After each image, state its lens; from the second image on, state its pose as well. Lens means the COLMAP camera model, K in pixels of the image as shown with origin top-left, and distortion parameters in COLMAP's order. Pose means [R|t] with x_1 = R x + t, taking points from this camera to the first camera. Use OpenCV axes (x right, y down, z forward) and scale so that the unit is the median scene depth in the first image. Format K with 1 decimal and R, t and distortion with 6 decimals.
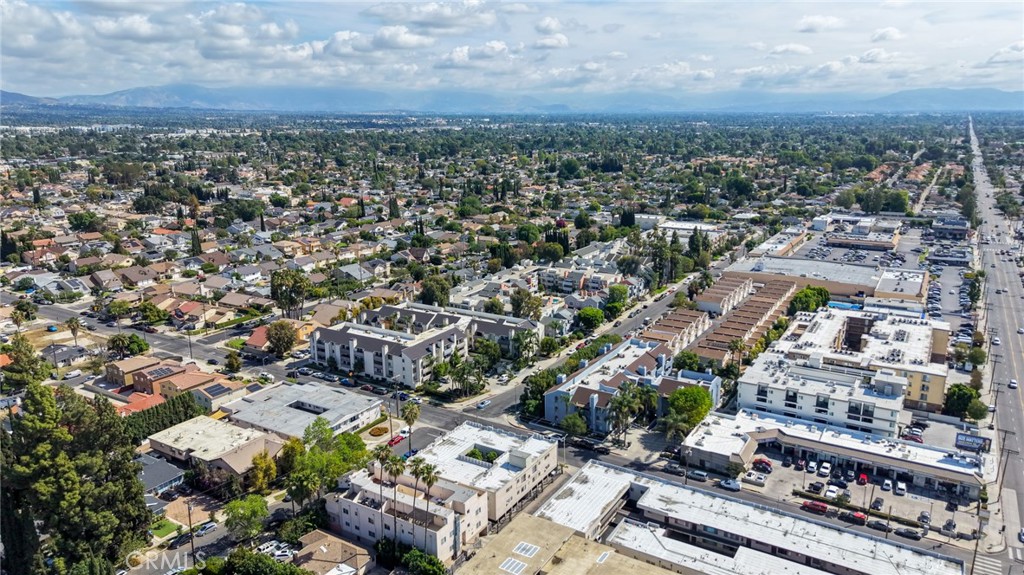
lens RADIAL K [[682.2, 0, 512.0], [0, 682.2, 287.5], [0, 0, 1]] dist [0.069032, -0.060759]
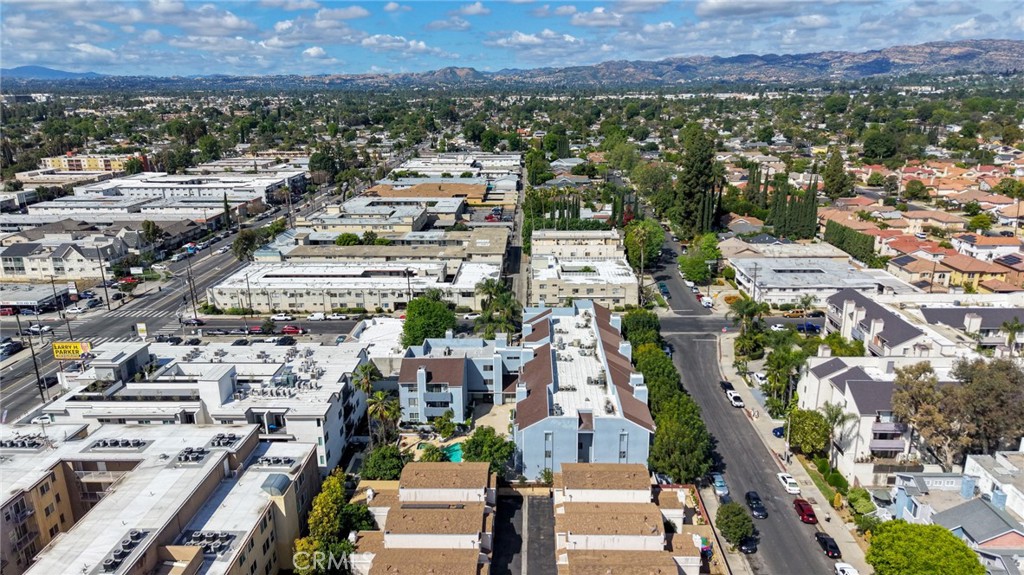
lens RADIAL K [[682.2, 0, 512.0], [0, 682.2, 287.5], [0, 0, 1]] dist [0.069032, -0.060759]
pose [[-0.860313, 0.164098, -0.482632, 0.463955], [-0.104431, 0.869957, 0.481943, -0.203345], [0.498955, 0.465024, -0.731298, 1.368778]]
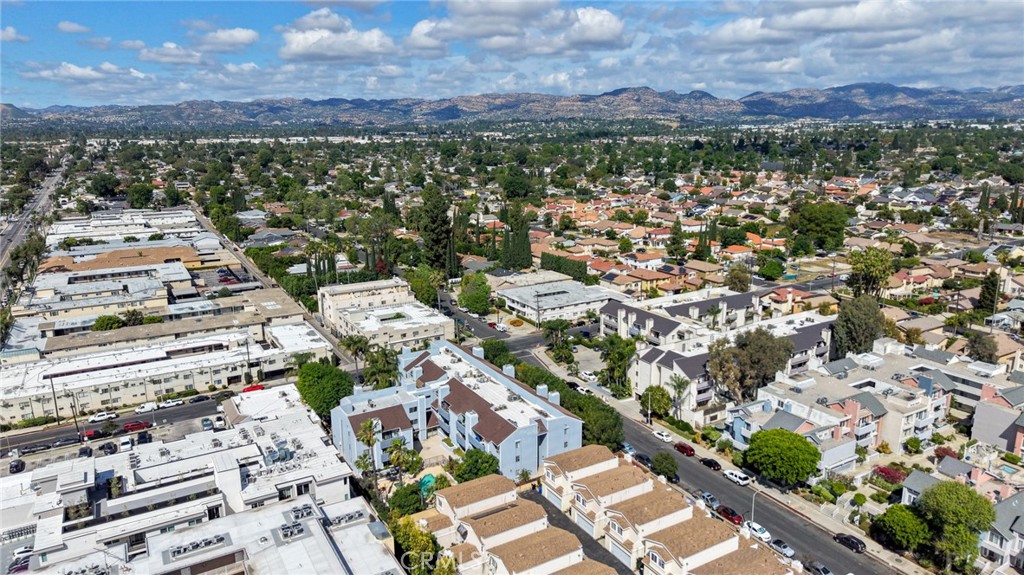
lens RADIAL K [[682.2, 0, 512.0], [0, 682.2, 287.5], [0, 0, 1]] dist [0.069032, -0.060759]
pose [[-0.459339, 0.223263, -0.859745, 0.712248], [-0.203802, 0.915586, 0.346650, -0.221504], [0.864565, 0.334448, -0.375063, 1.261150]]
